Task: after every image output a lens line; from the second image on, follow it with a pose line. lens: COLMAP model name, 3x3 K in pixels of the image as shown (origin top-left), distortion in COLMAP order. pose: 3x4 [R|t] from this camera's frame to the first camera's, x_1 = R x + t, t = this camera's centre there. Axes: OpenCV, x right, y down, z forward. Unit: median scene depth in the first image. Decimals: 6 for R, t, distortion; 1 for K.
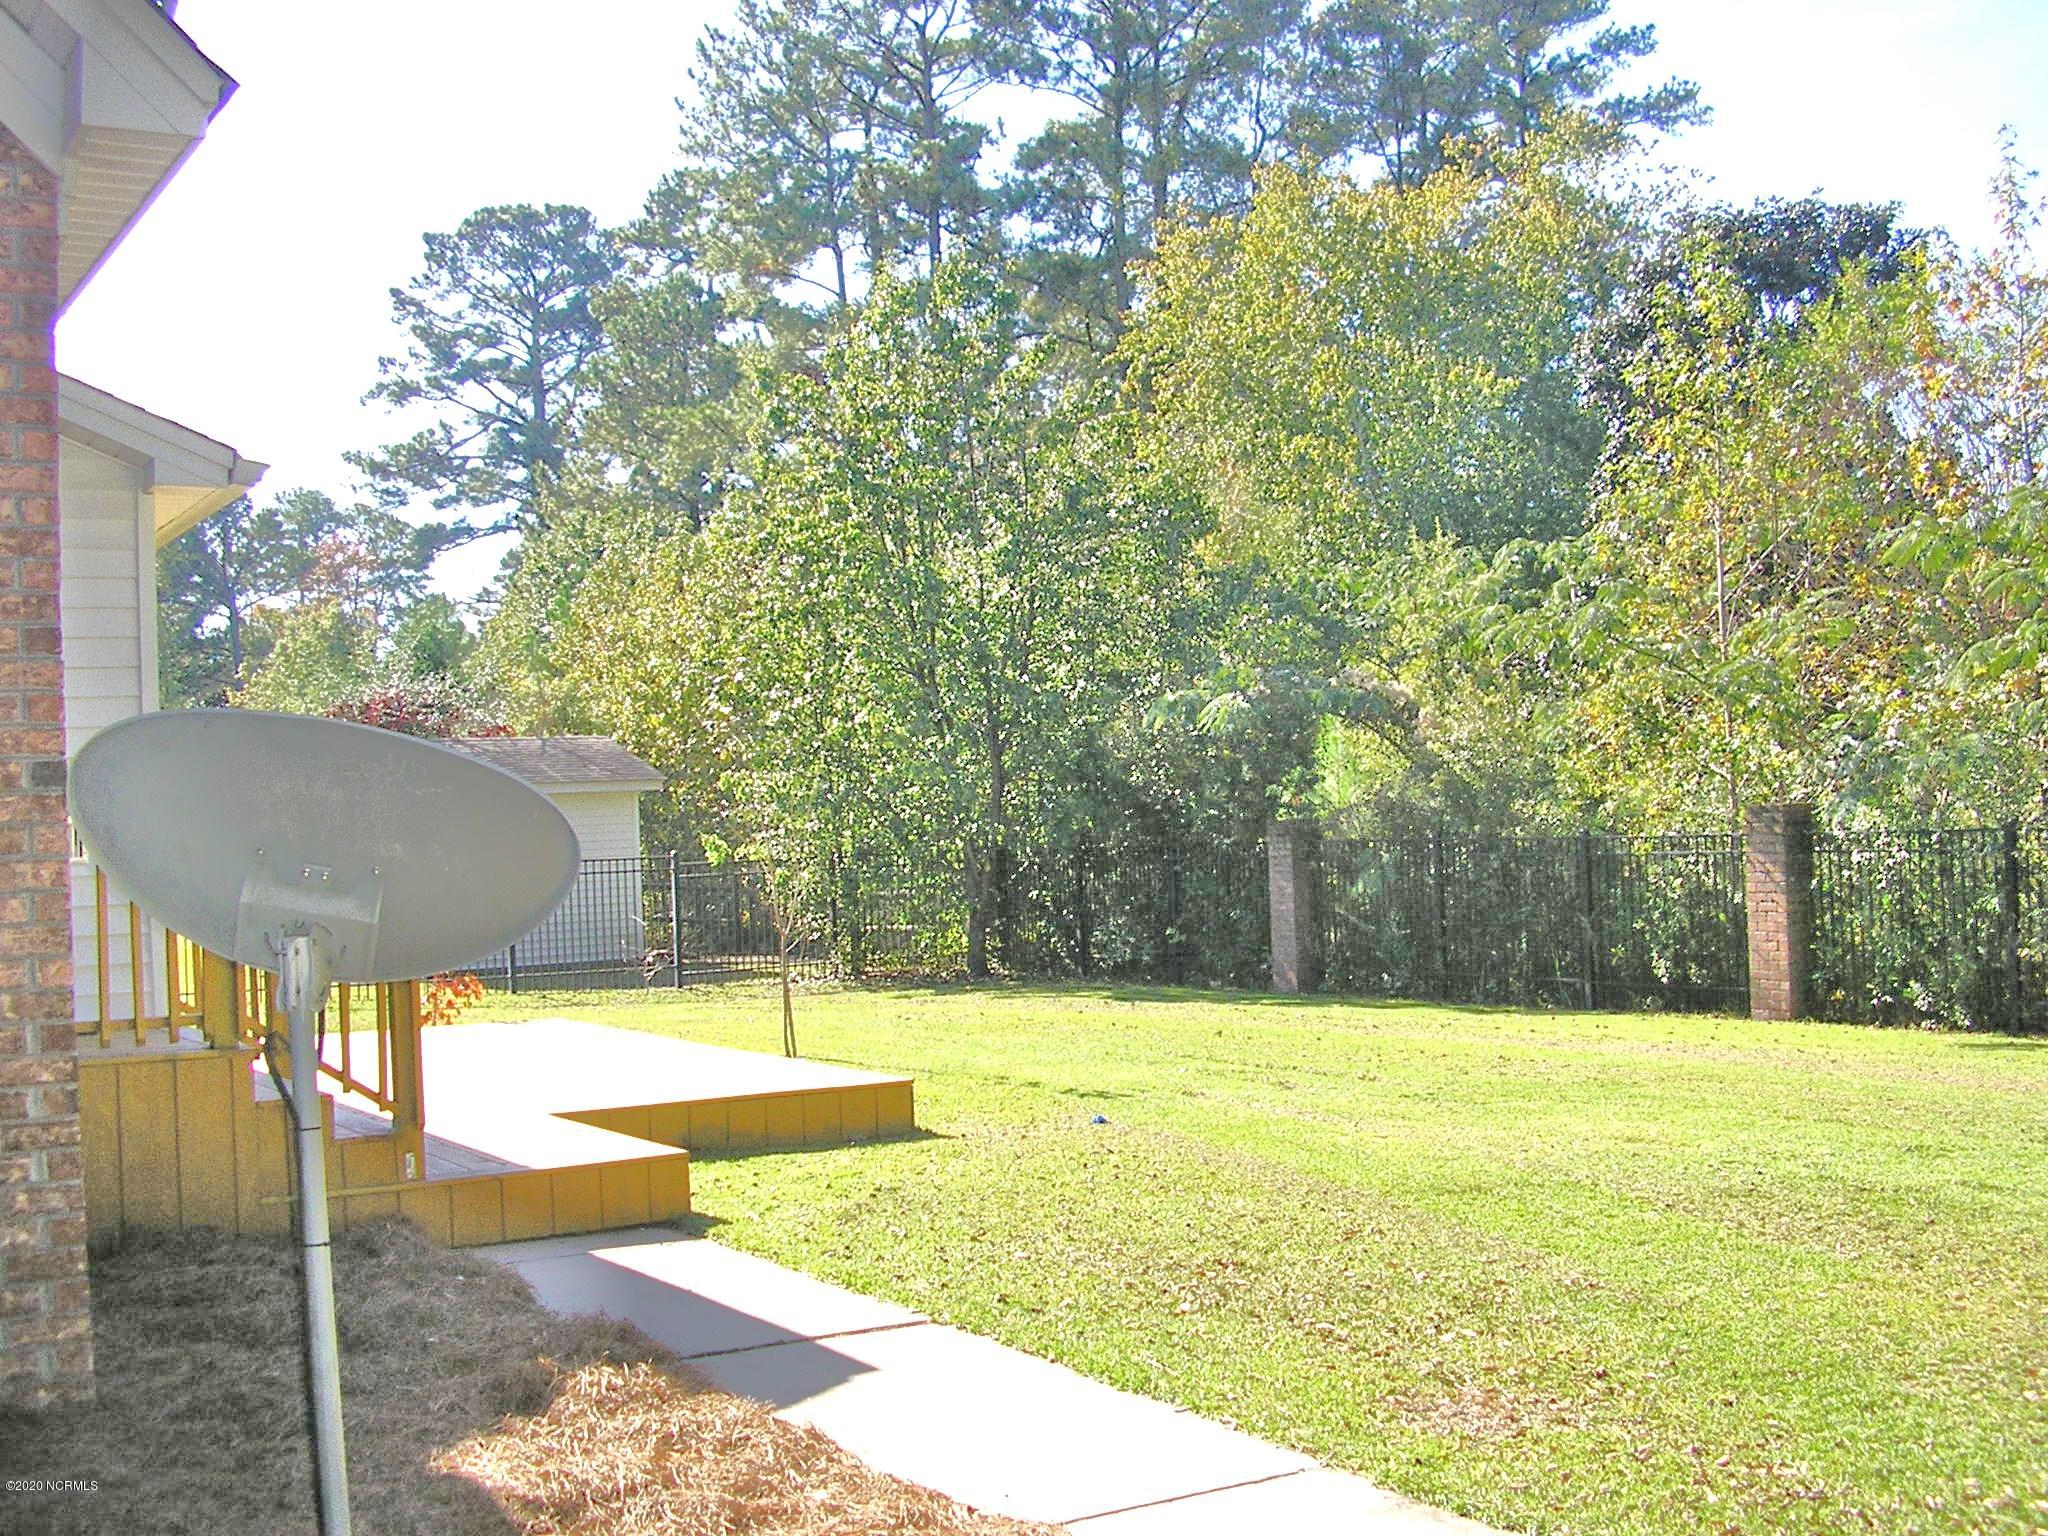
lens RADIAL K [[2242.3, 0, 1069.8], [0, 2242.3, 787.3], [0, 0, 1]] dist [-0.145760, 0.000000]
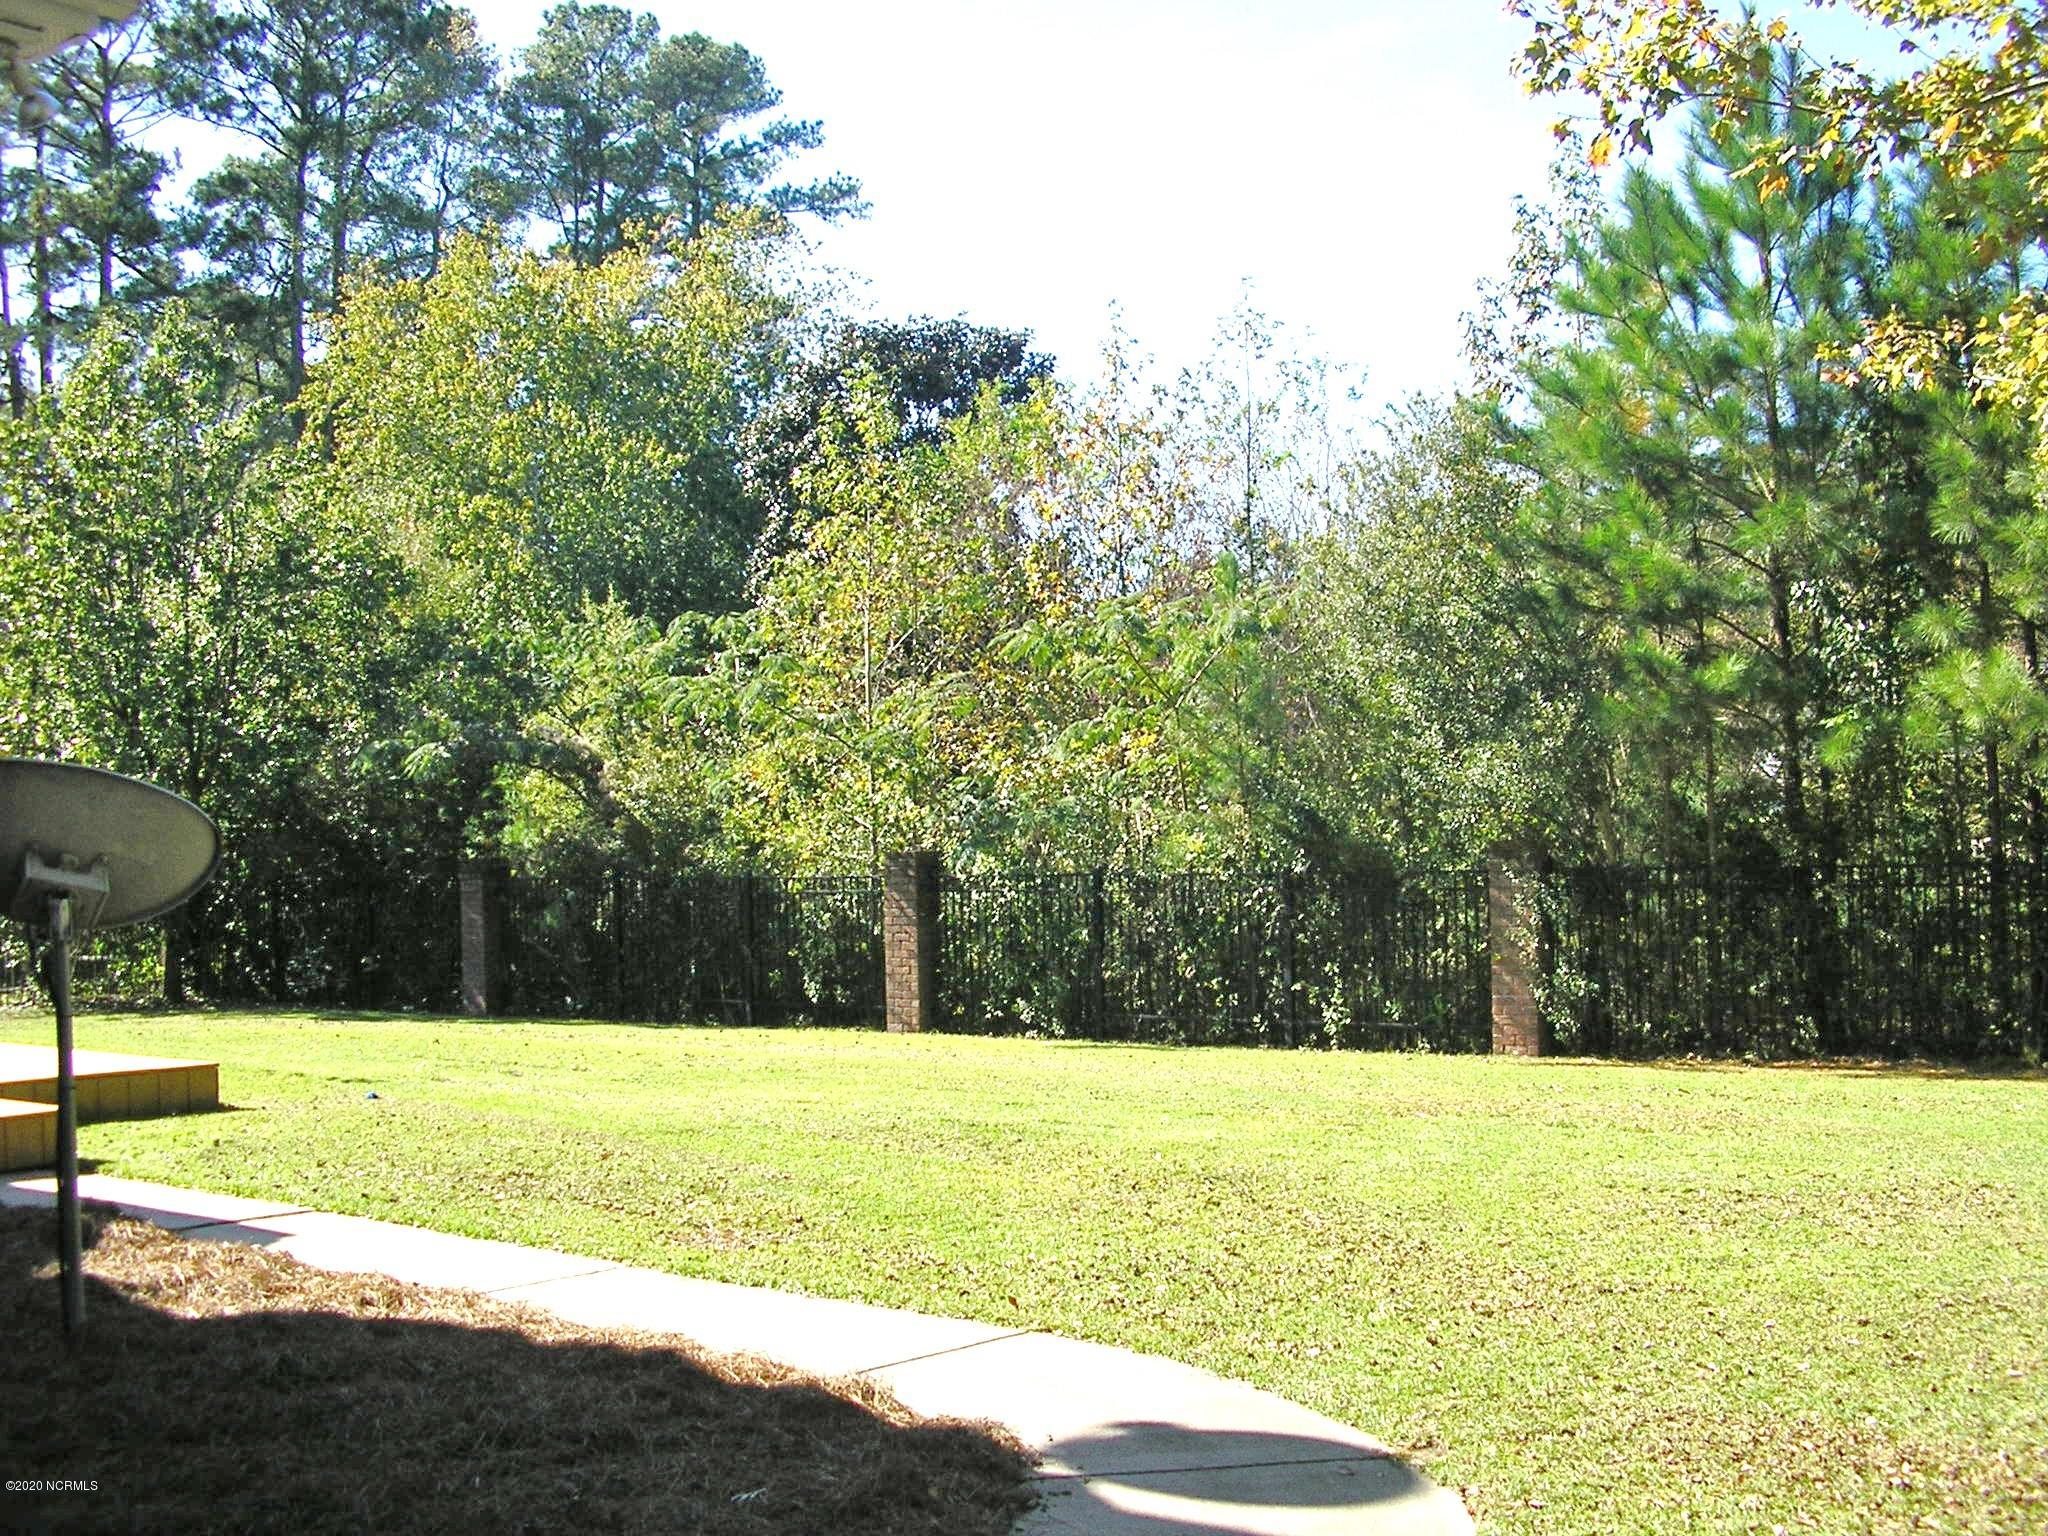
lens RADIAL K [[2242.3, 0, 1030.9], [0, 2242.3, 775.6], [0, 0, 1]] dist [-0.145760, 0.000000]
pose [[0.933989, 0.028091, 0.356196, -0.035840], [-0.018468, 0.999368, -0.030387, 0.001698], [-0.356824, 0.021803, 0.933917, -0.107591]]
